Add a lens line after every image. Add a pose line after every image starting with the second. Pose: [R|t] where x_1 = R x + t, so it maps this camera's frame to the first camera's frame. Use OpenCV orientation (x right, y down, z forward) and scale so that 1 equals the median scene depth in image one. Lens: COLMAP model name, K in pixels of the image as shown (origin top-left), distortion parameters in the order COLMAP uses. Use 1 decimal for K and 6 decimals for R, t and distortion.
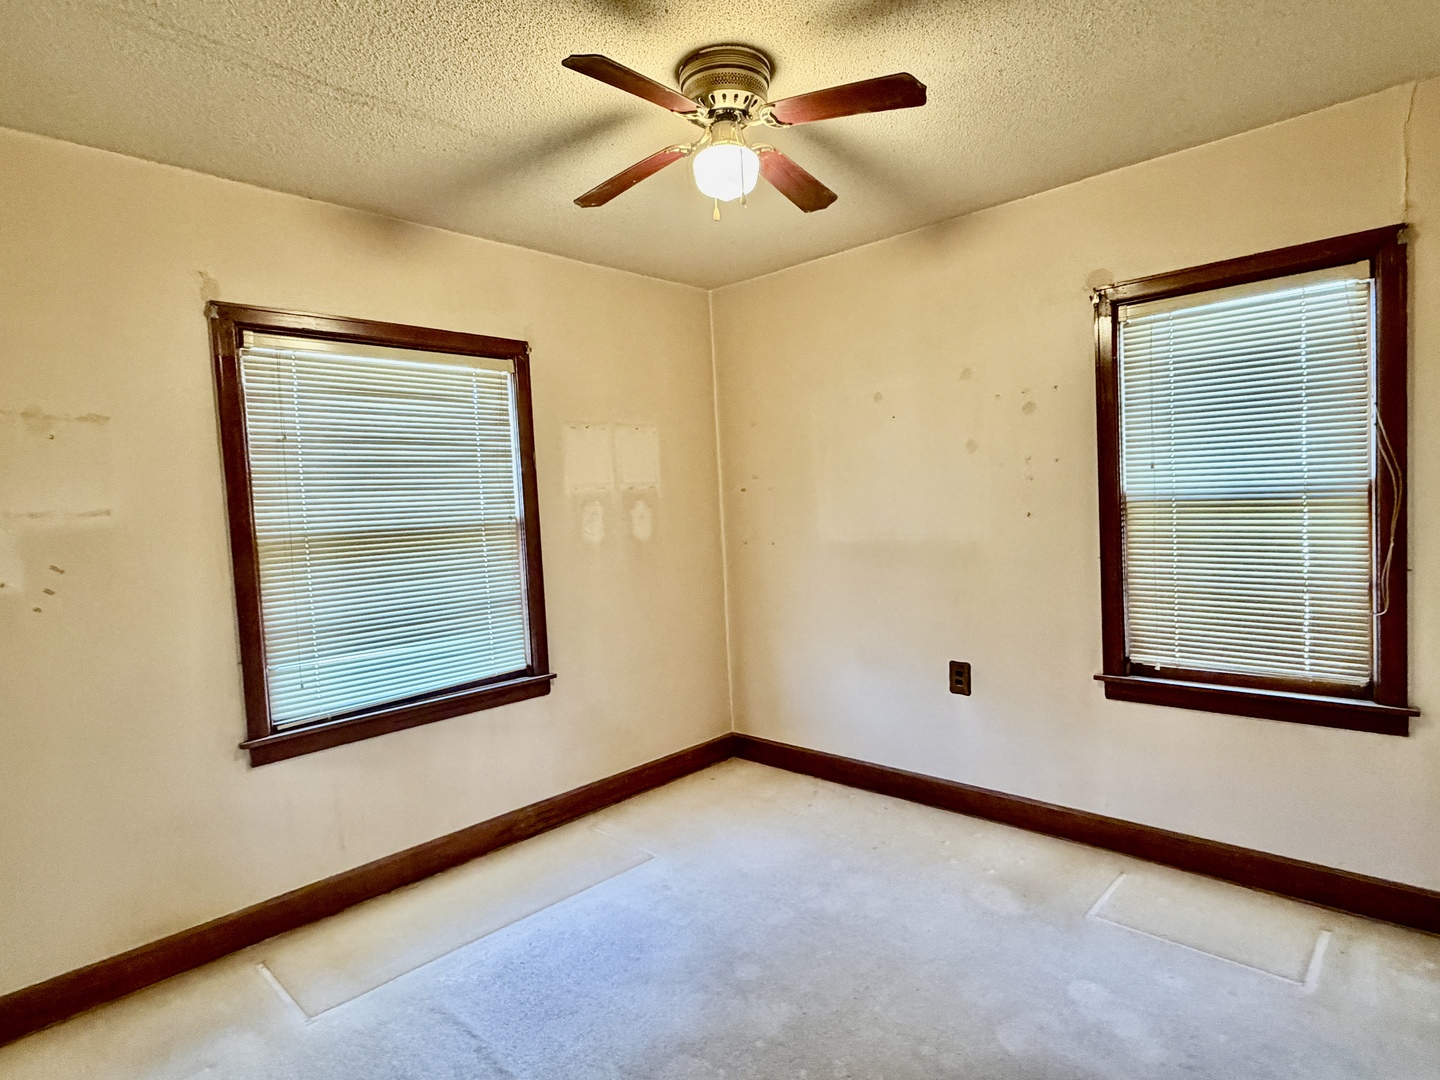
lens RADIAL K [[792.5, 0, 720.0], [0, 792.5, 540.0], [0, 0, 1]] dist [0.002624, -0.000199]
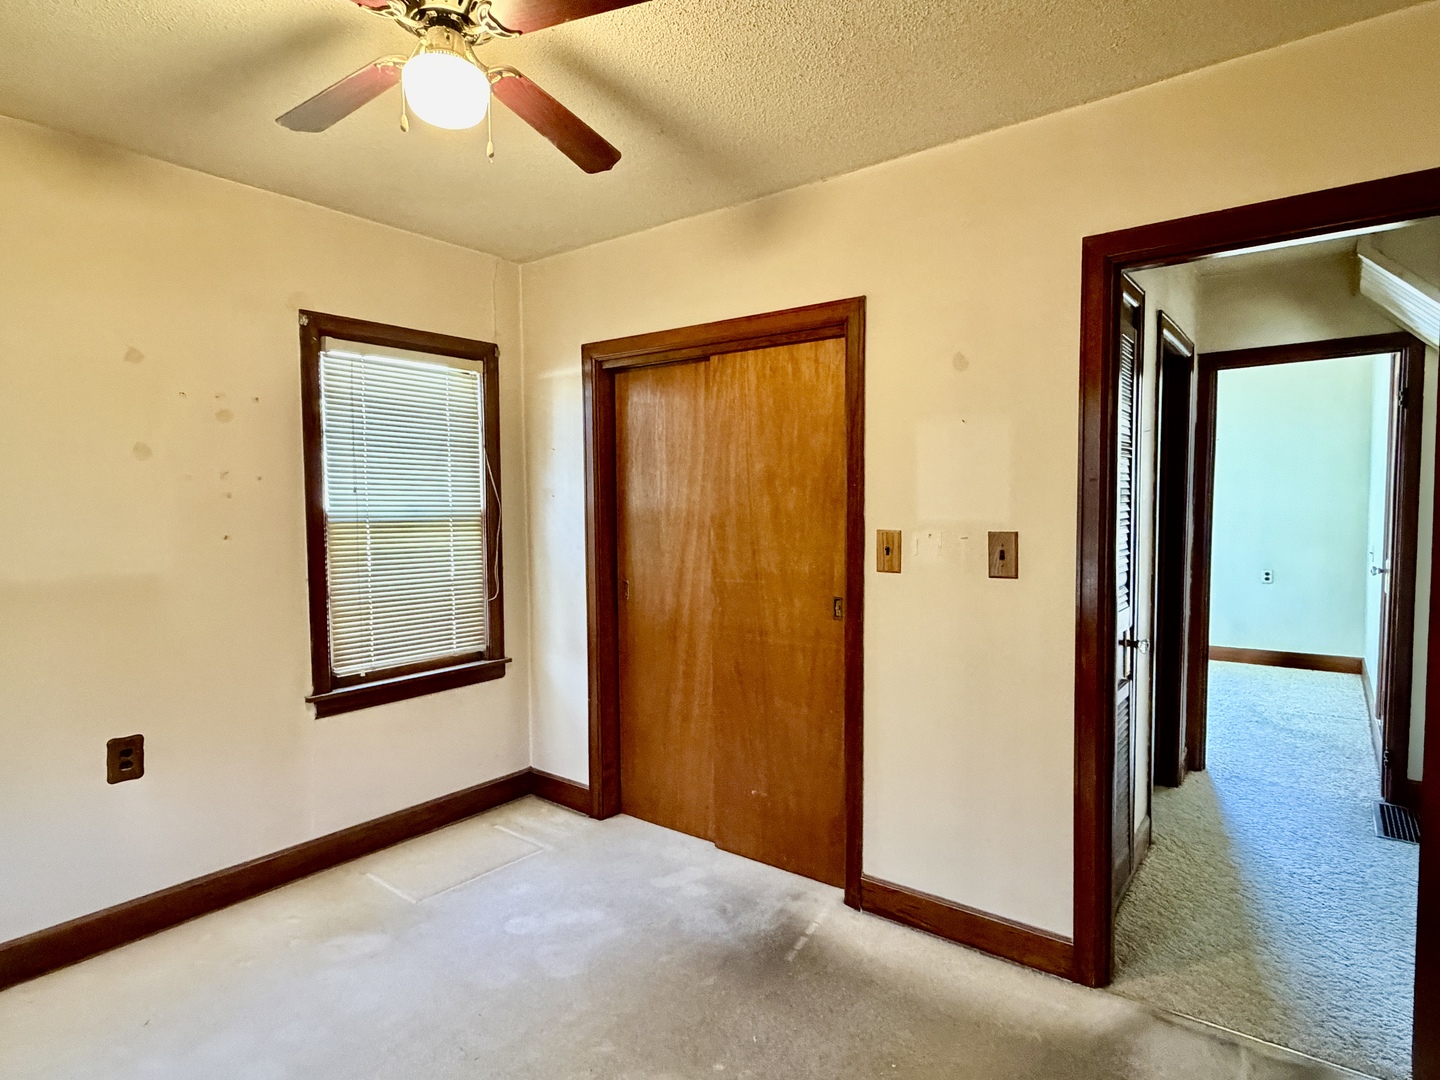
lens RADIAL K [[804.0, 0, 715.2], [0, 804.0, 539.0], [0, 0, 1]] dist [0.004703, 0.001400]
pose [[-0.085304, 0.000442, 0.996355, -0.605060], [0.065126, 0.997864, 0.005133, 0.000233], [-0.994224, 0.065326, -0.085150, 0.602909]]
